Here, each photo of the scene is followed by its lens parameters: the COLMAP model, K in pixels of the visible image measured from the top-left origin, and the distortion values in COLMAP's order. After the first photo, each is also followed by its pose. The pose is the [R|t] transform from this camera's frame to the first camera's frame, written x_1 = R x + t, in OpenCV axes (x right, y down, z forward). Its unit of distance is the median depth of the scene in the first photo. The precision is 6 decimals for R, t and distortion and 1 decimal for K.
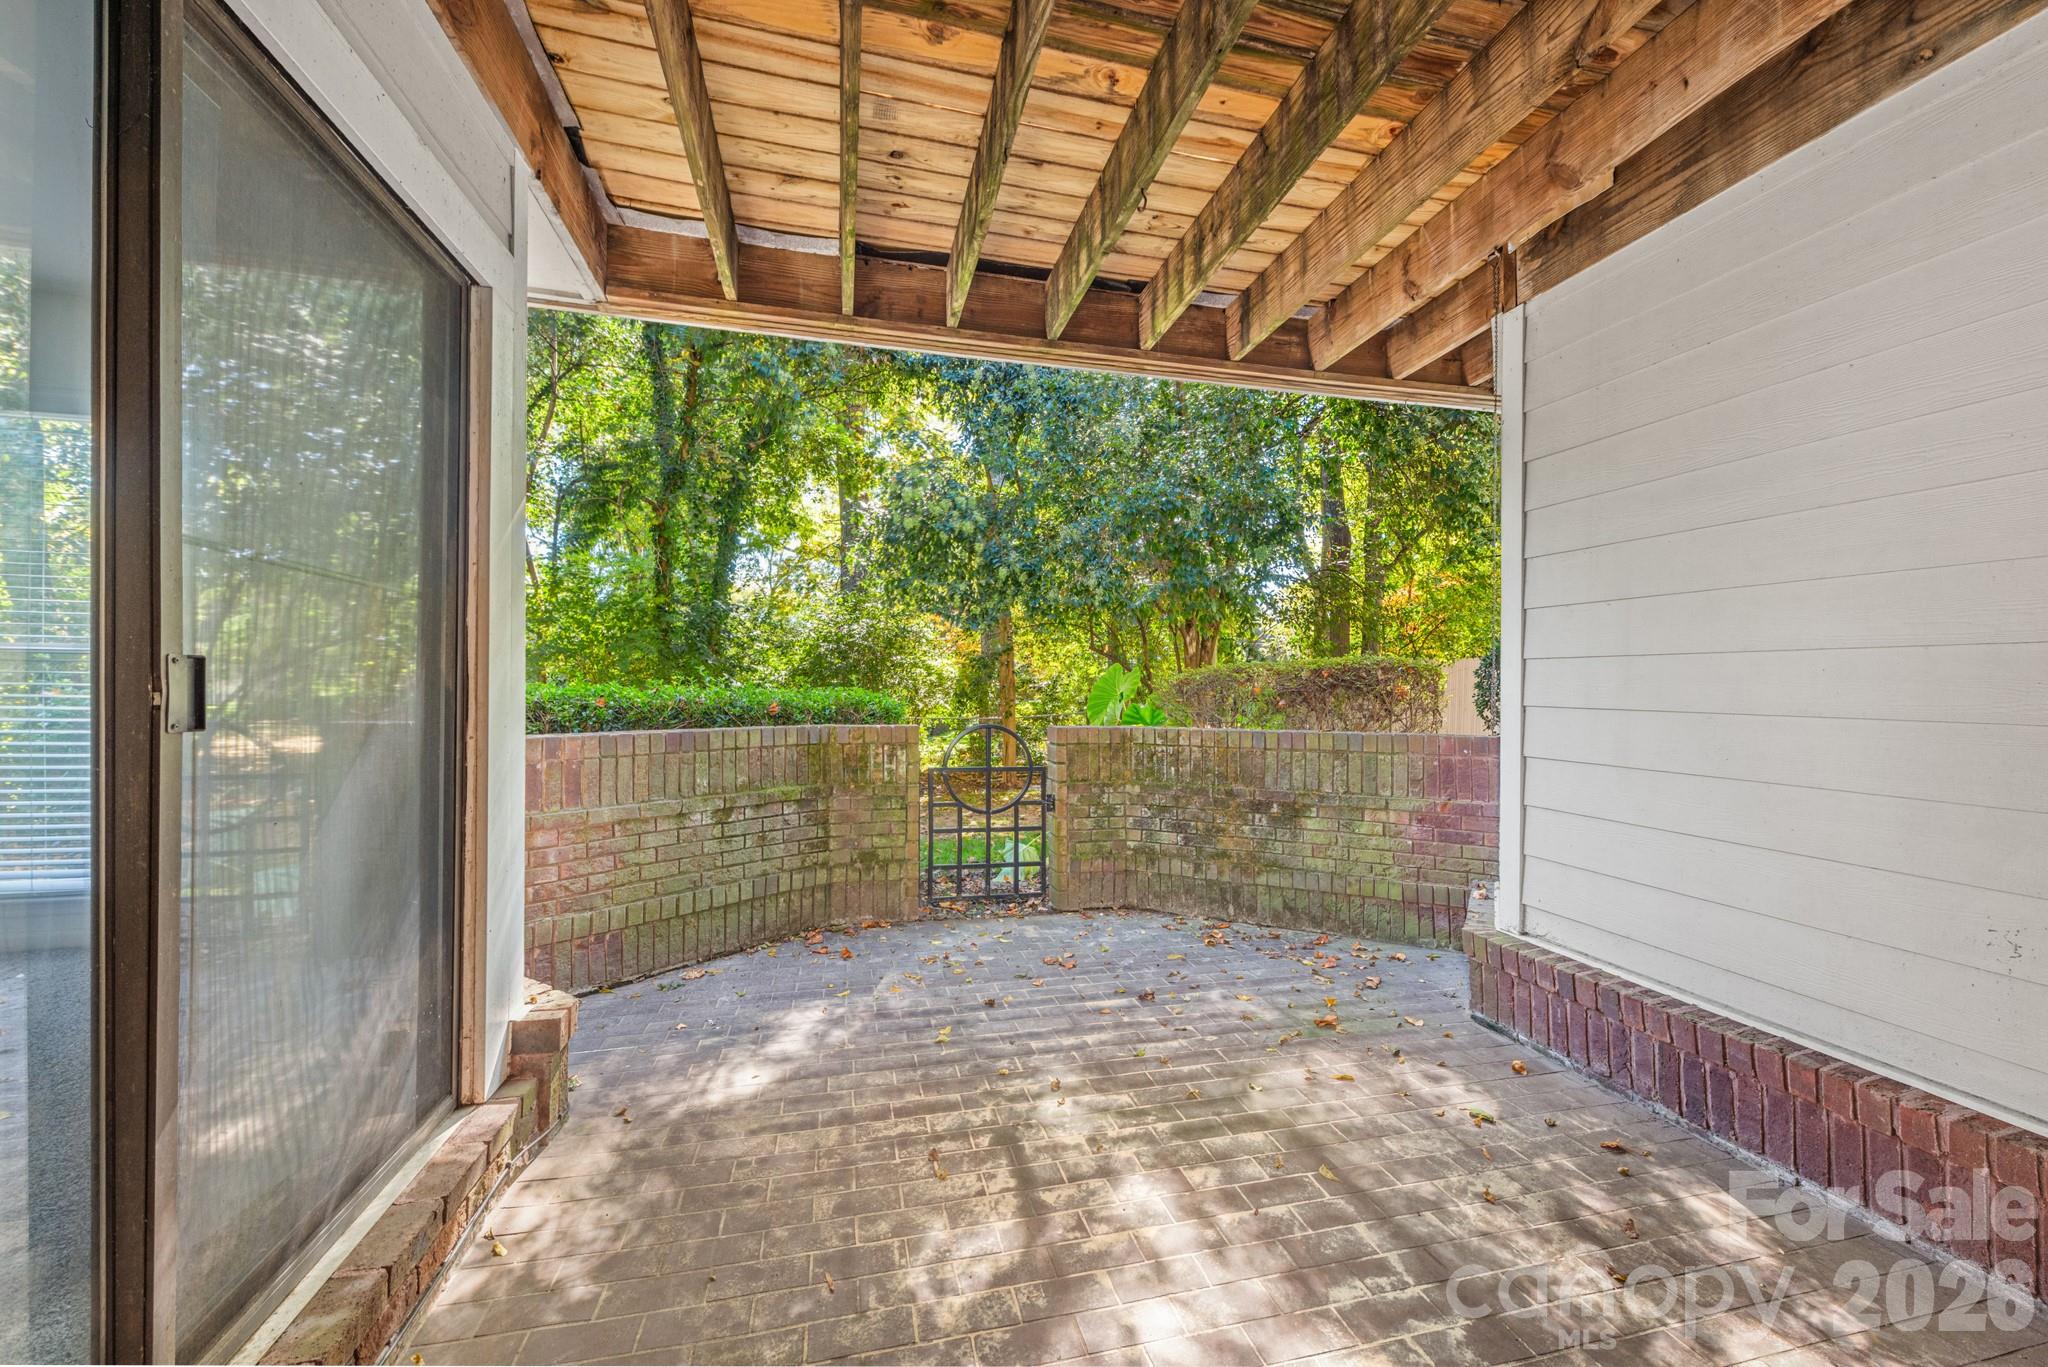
lens RADIAL K [[805.1, 0, 1031.9], [0, 805.1, 683.5], [0, 0, 1]] dist [-0.000908, -0.000310]
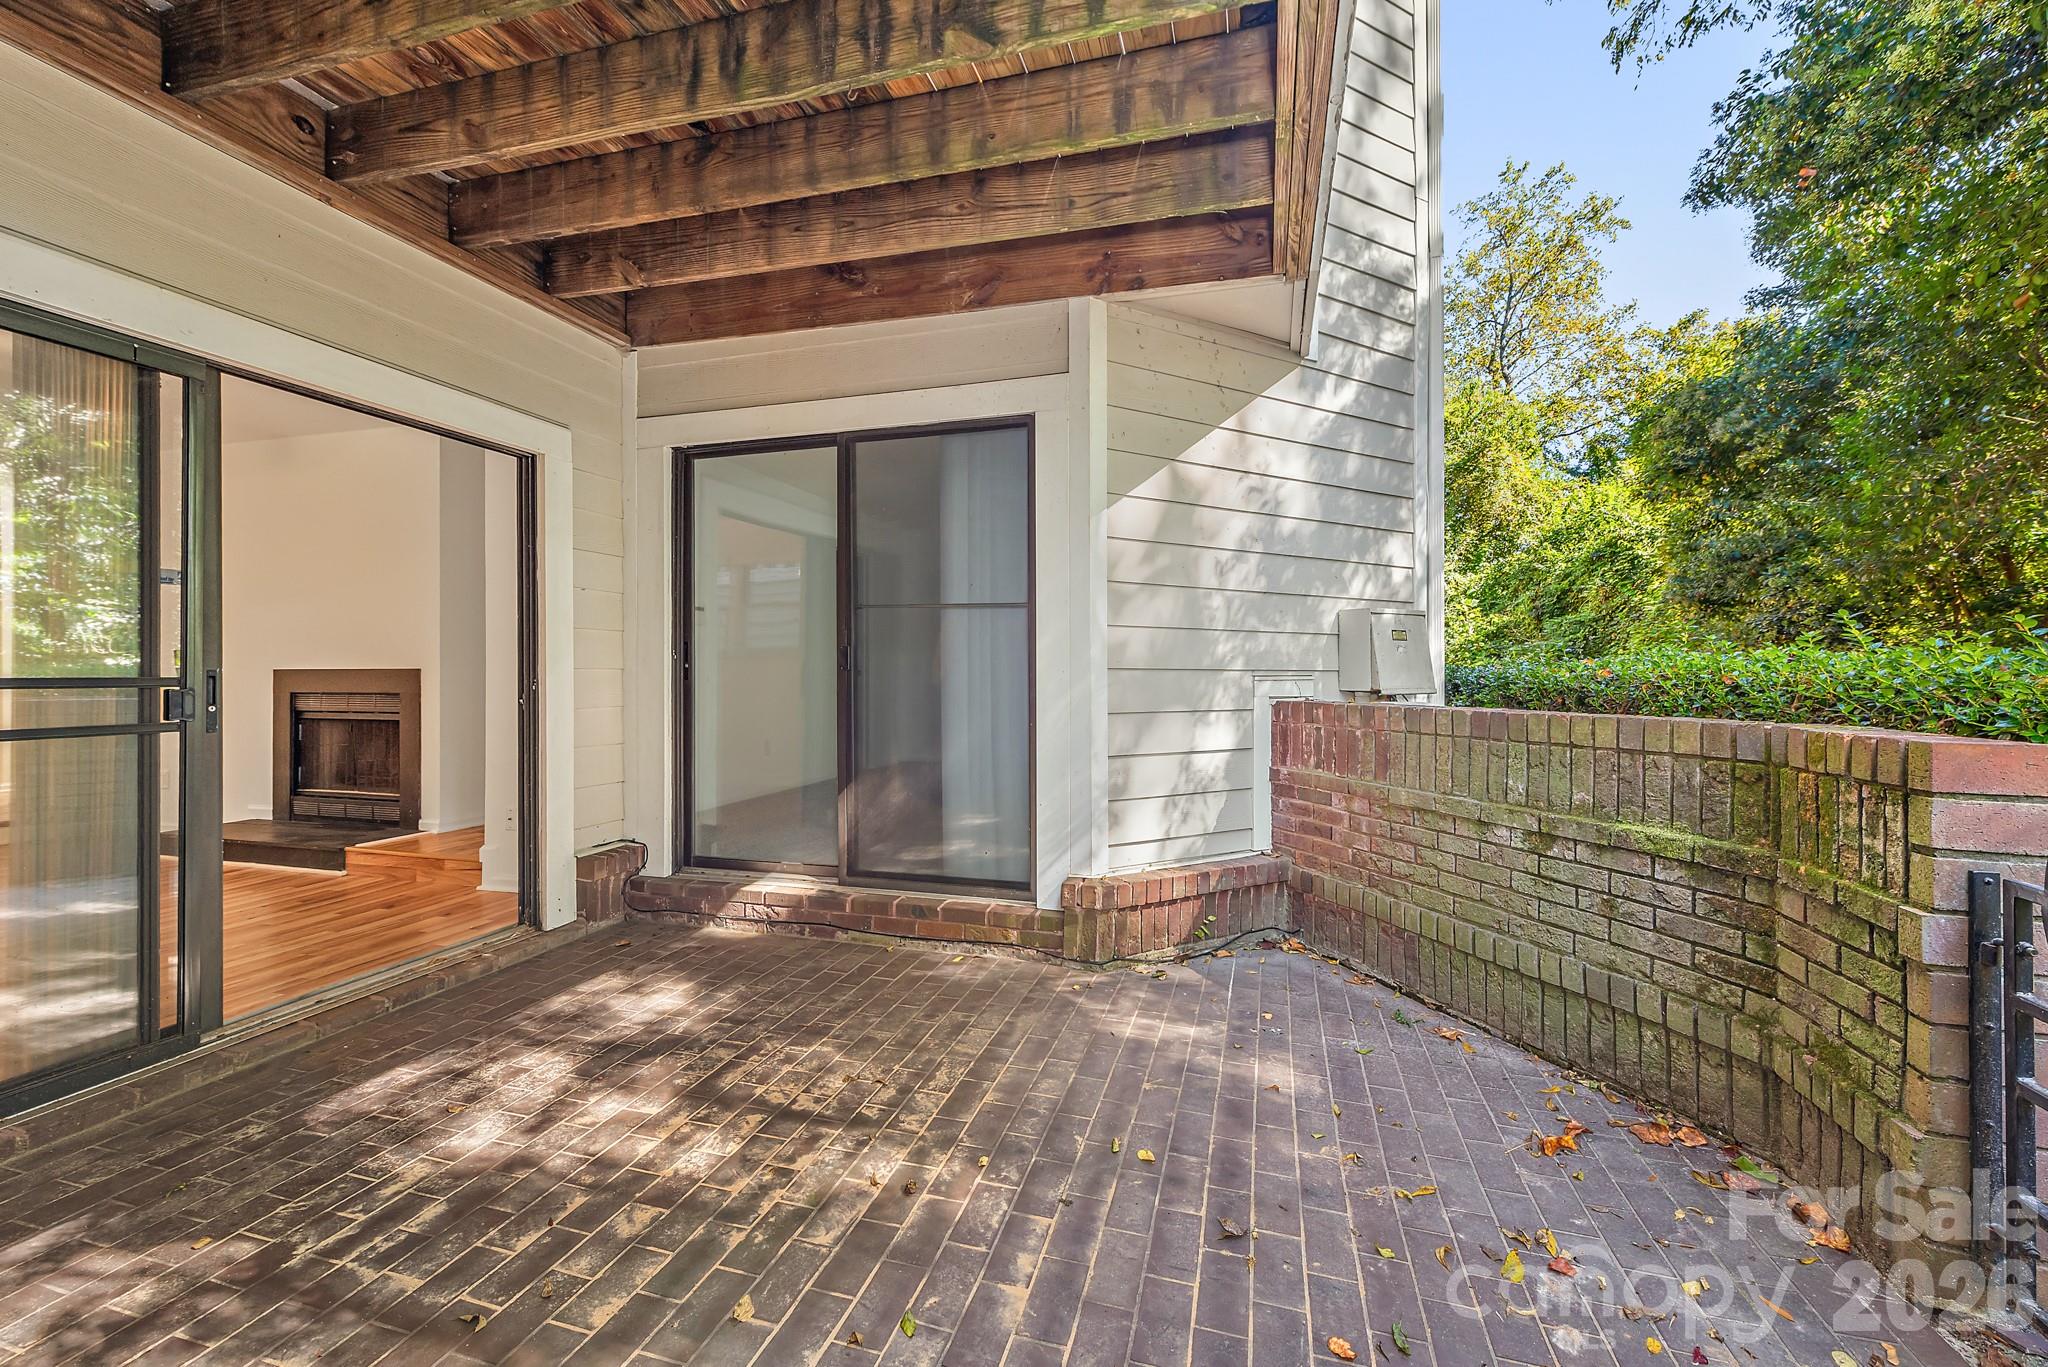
lens RADIAL K [[805.1, 0, 1033.3], [0, 805.1, 675.5], [0, 0, 1]] dist [-0.000908, -0.000310]
pose [[-0.497458, -0.006128, -0.867466, 0.608442], [-0.001695, 0.999980, -0.006092, 0.047189], [0.867486, -0.001560, -0.497458, 1.472925]]
